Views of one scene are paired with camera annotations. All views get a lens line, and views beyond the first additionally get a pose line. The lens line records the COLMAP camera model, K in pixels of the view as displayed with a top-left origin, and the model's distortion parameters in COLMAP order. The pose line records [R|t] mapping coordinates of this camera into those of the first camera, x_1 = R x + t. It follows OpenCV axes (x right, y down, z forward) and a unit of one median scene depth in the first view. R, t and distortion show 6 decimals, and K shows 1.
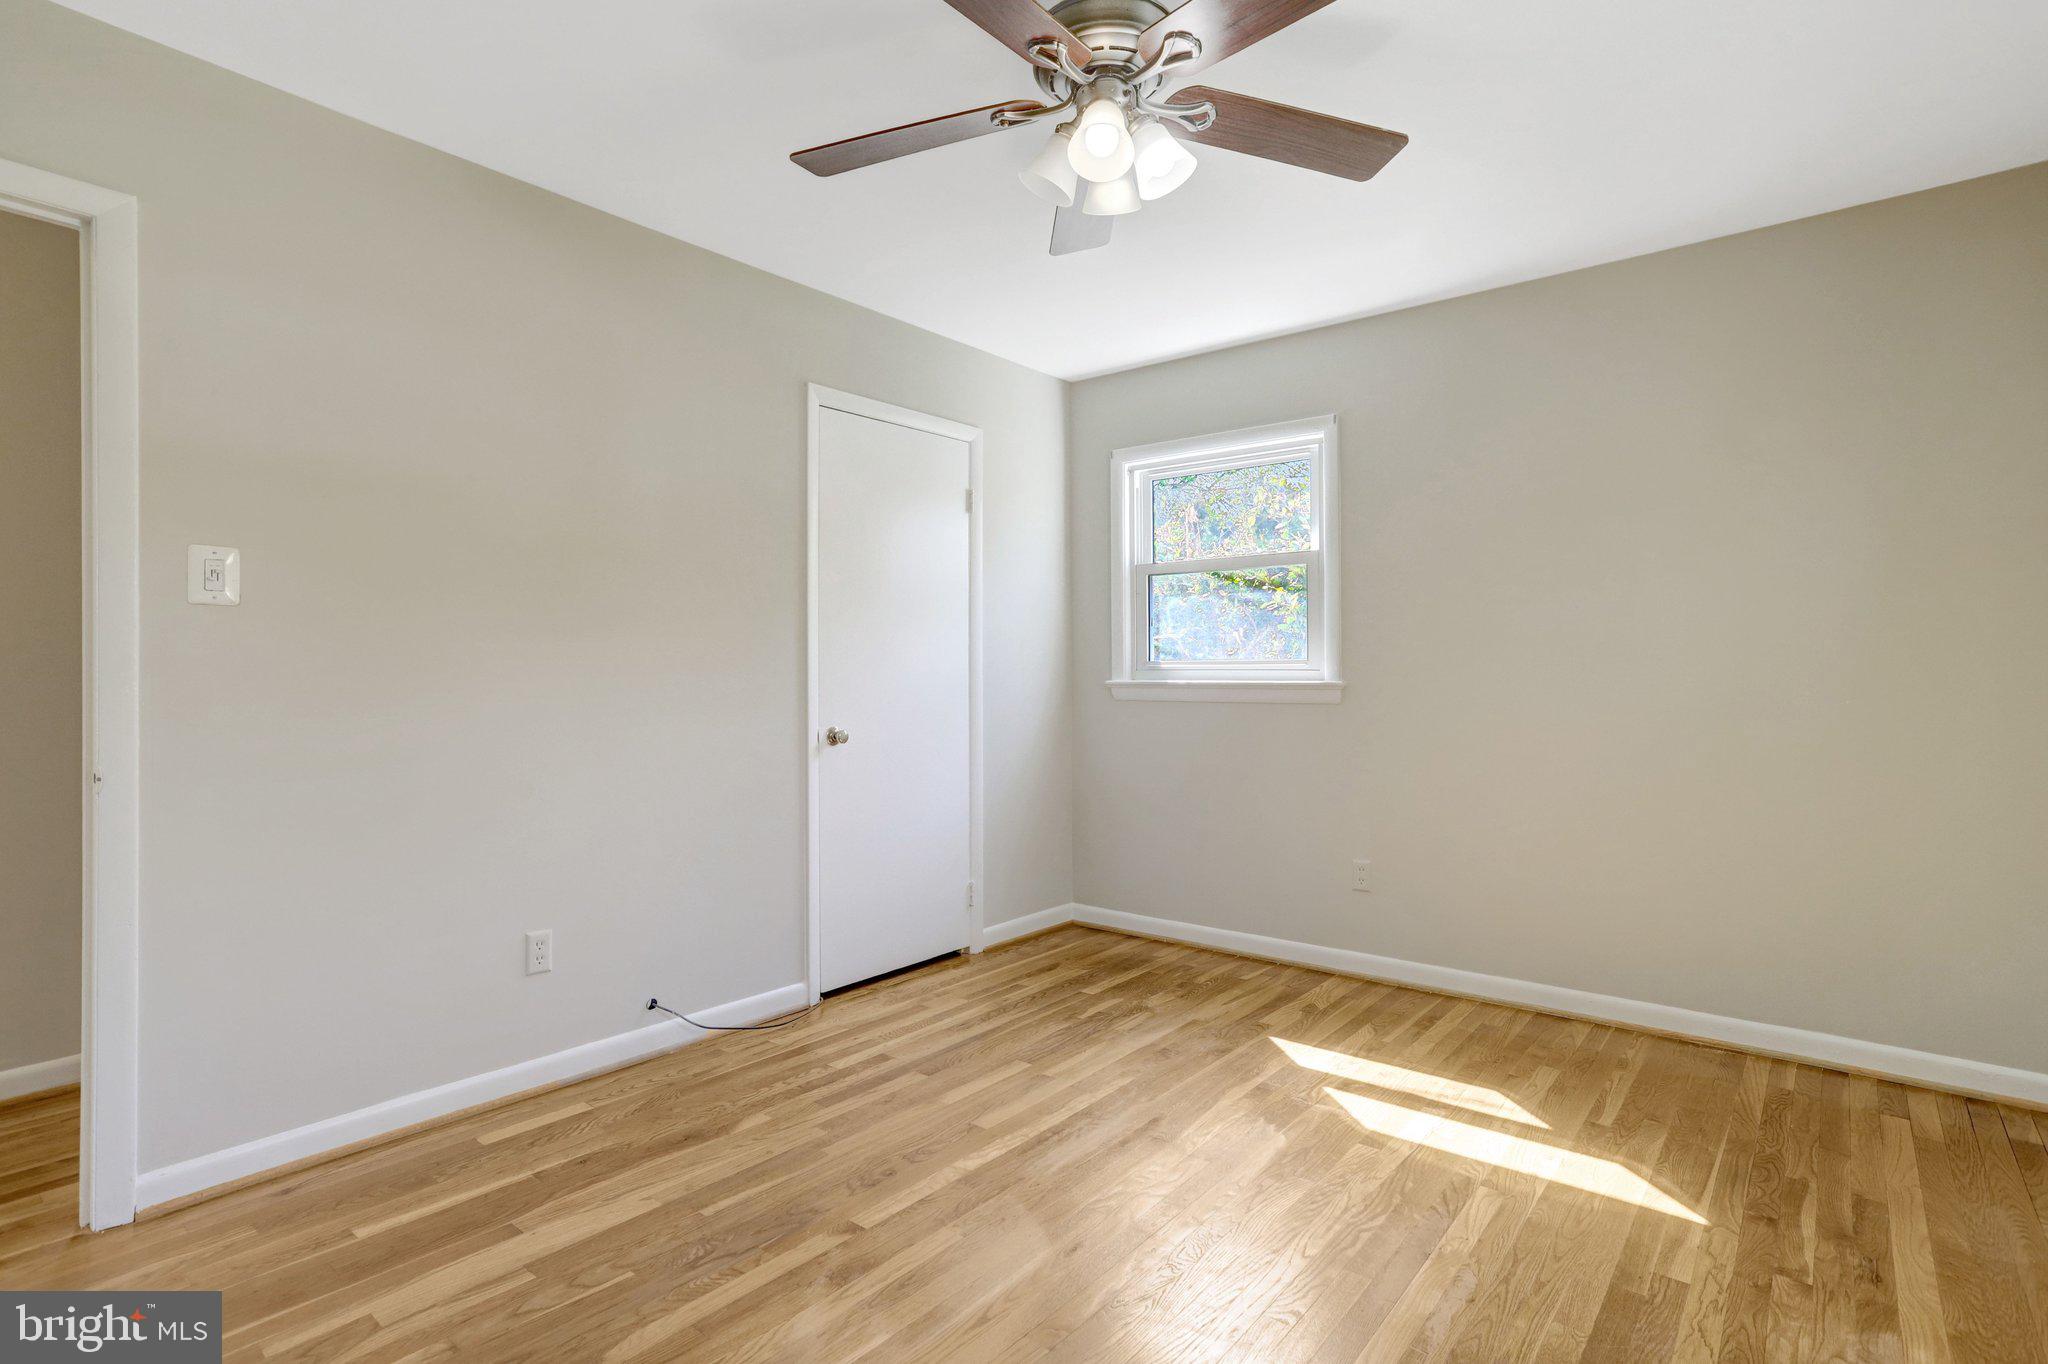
lens RADIAL K [[1016.4, 0, 1021.8], [0, 1016.4, 661.0], [0, 0, 1]] dist [-0.020433, 0.009055]
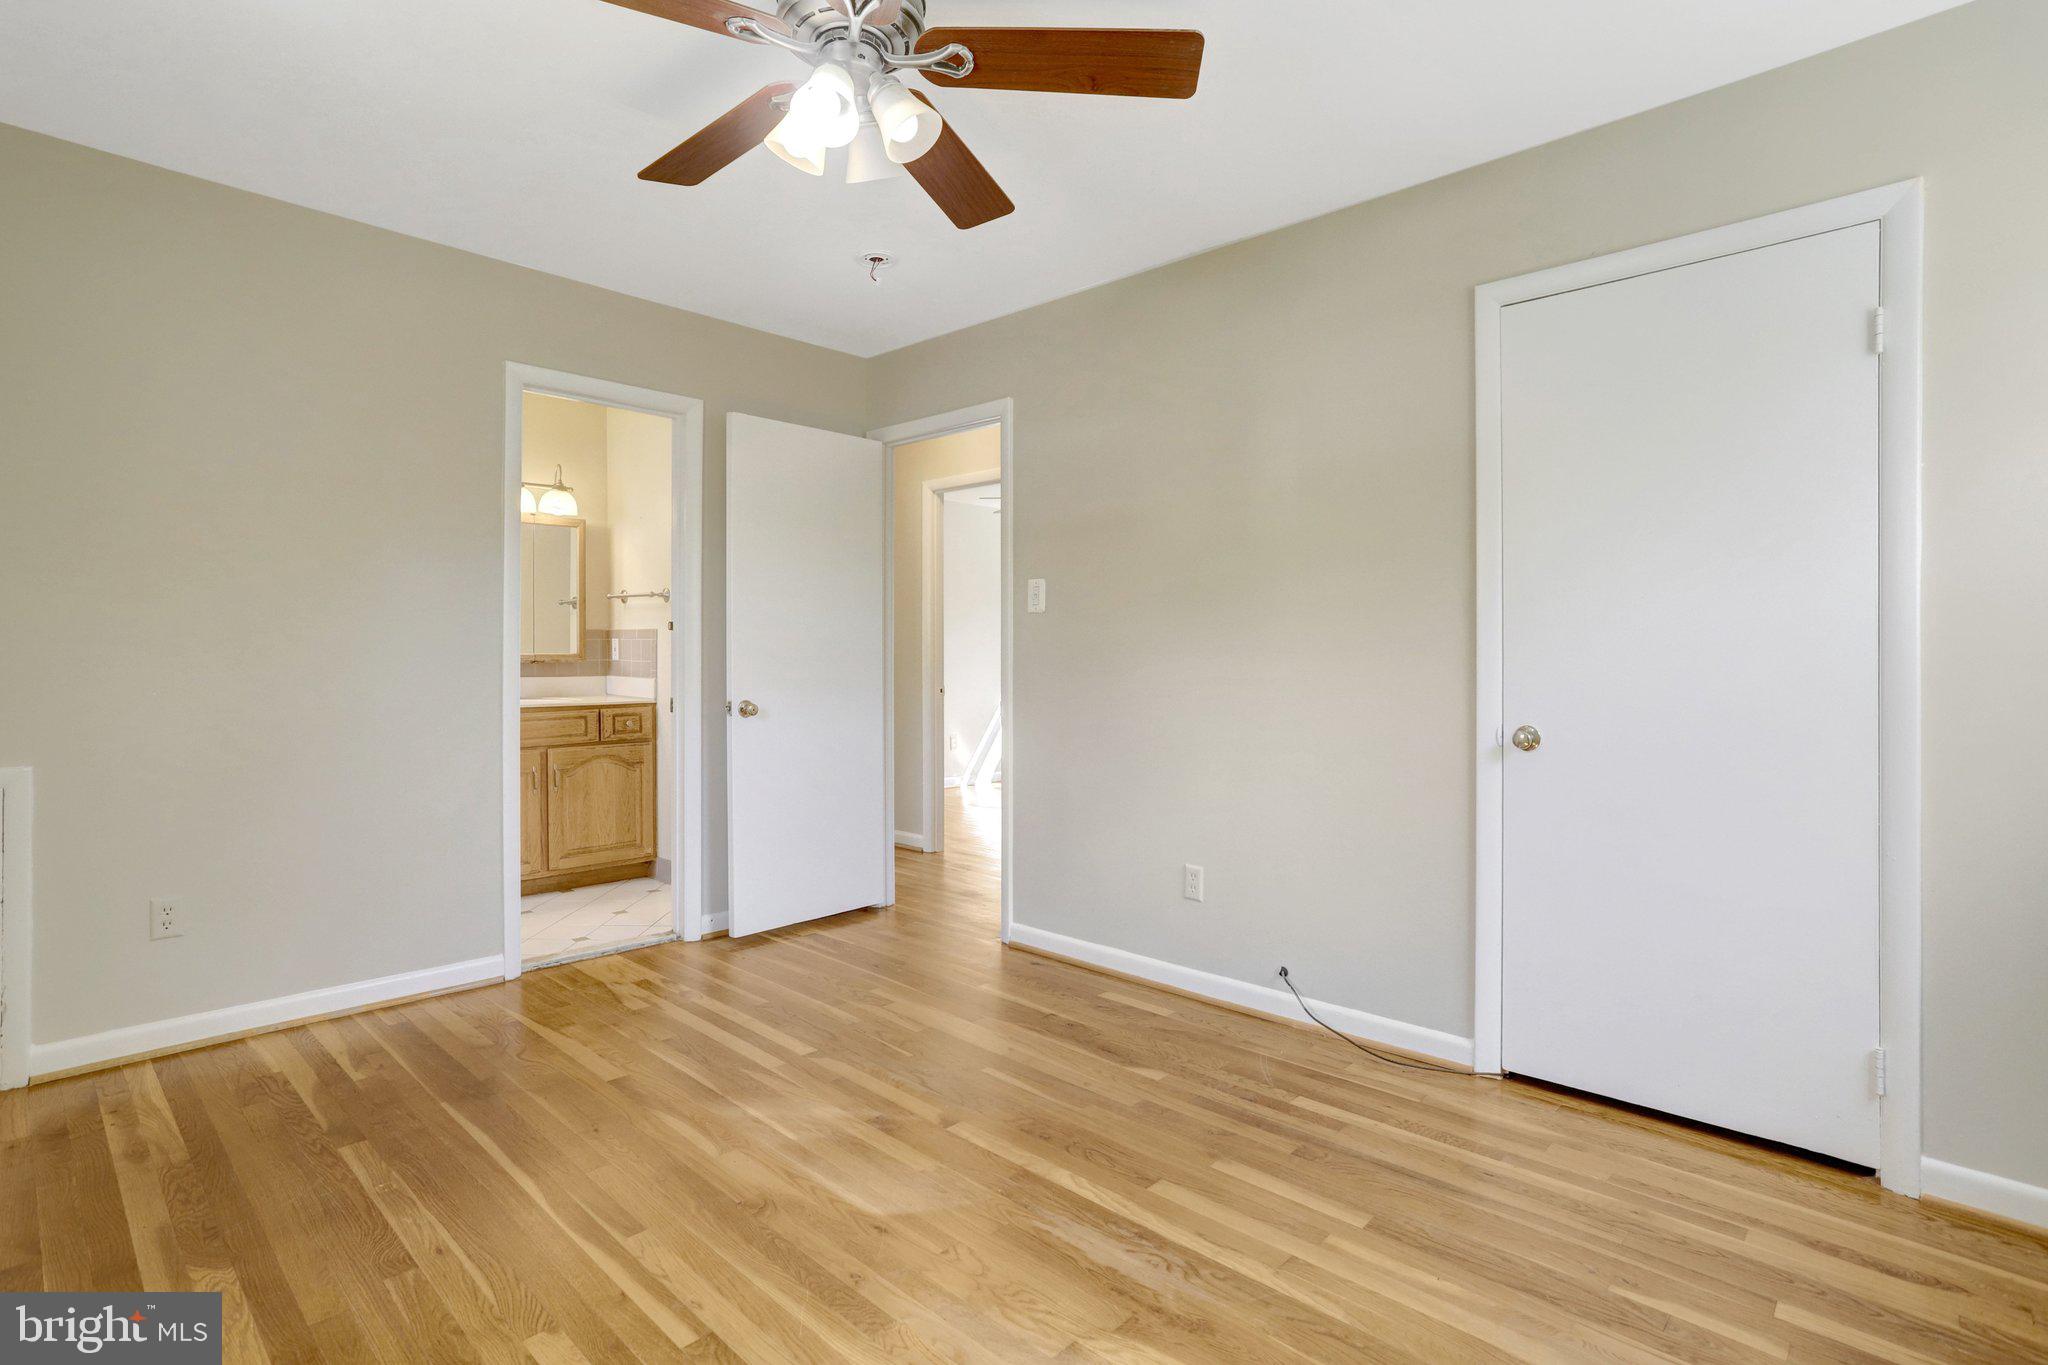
lens RADIAL K [[1016.4, 0, 1021.9], [0, 1016.4, 666.0], [0, 0, 1]] dist [-0.020433, 0.009055]
pose [[-0.077490, 0.013167, -0.996906, 0.690161], [0.009926, 0.999873, 0.012434, 0.009739], [0.996944, -0.008931, -0.077611, 0.818016]]
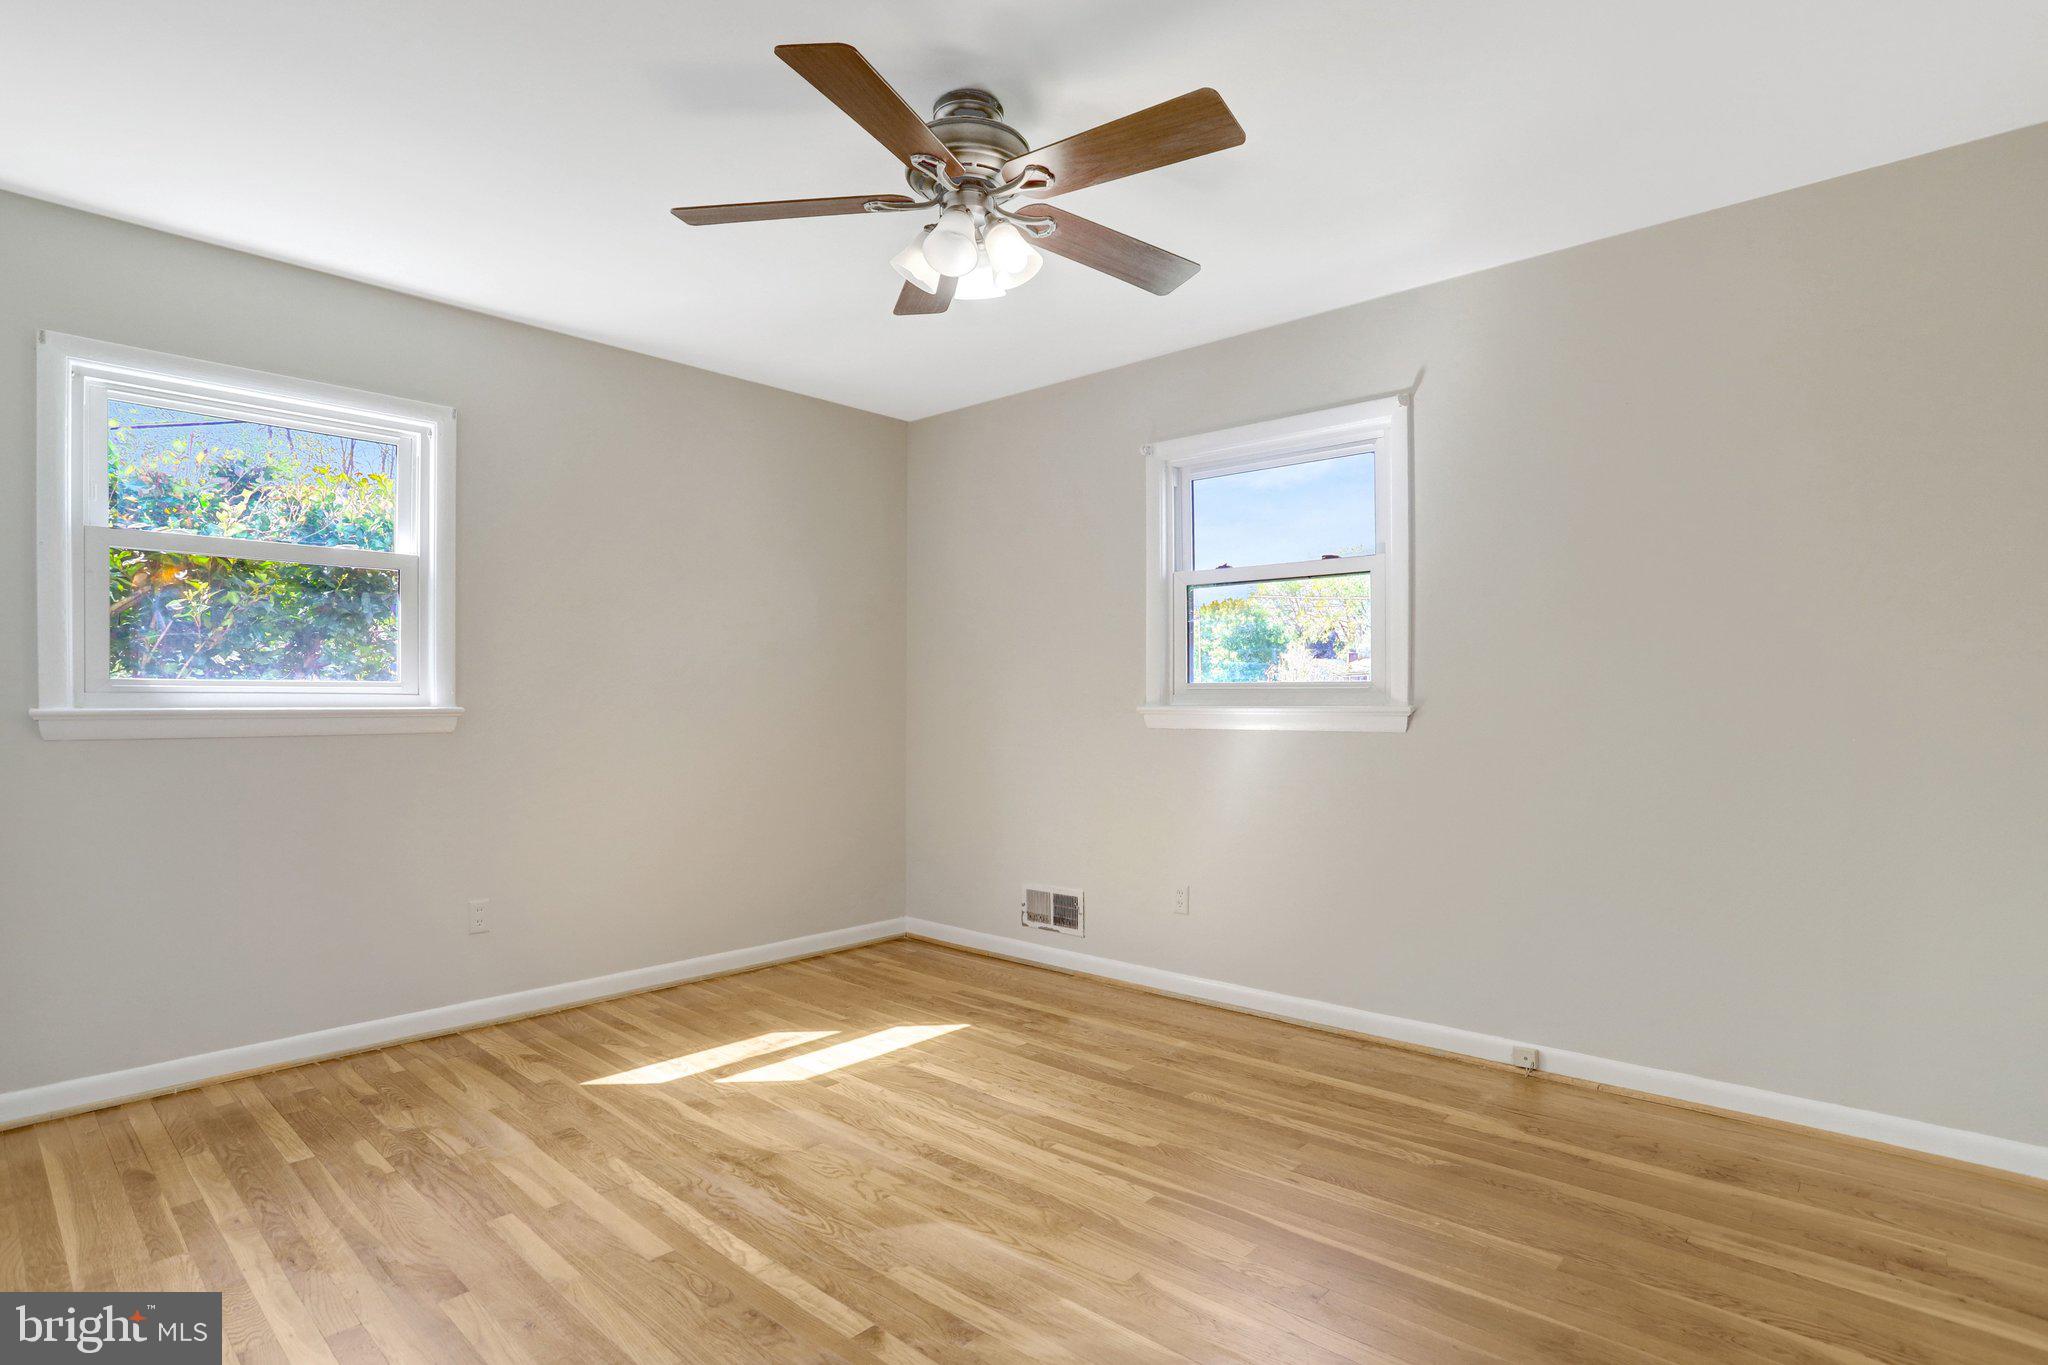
lens RADIAL K [[1016.4, 0, 1023.9], [0, 1016.4, 701.8], [0, 0, 1]] dist [-0.020433, 0.009055]
pose [[0.055777, 0.003185, 0.998438, -0.716093], [-0.016695, 0.999858, -0.002256, 0.009825], [-0.998304, -0.016544, 0.055823, 0.572981]]
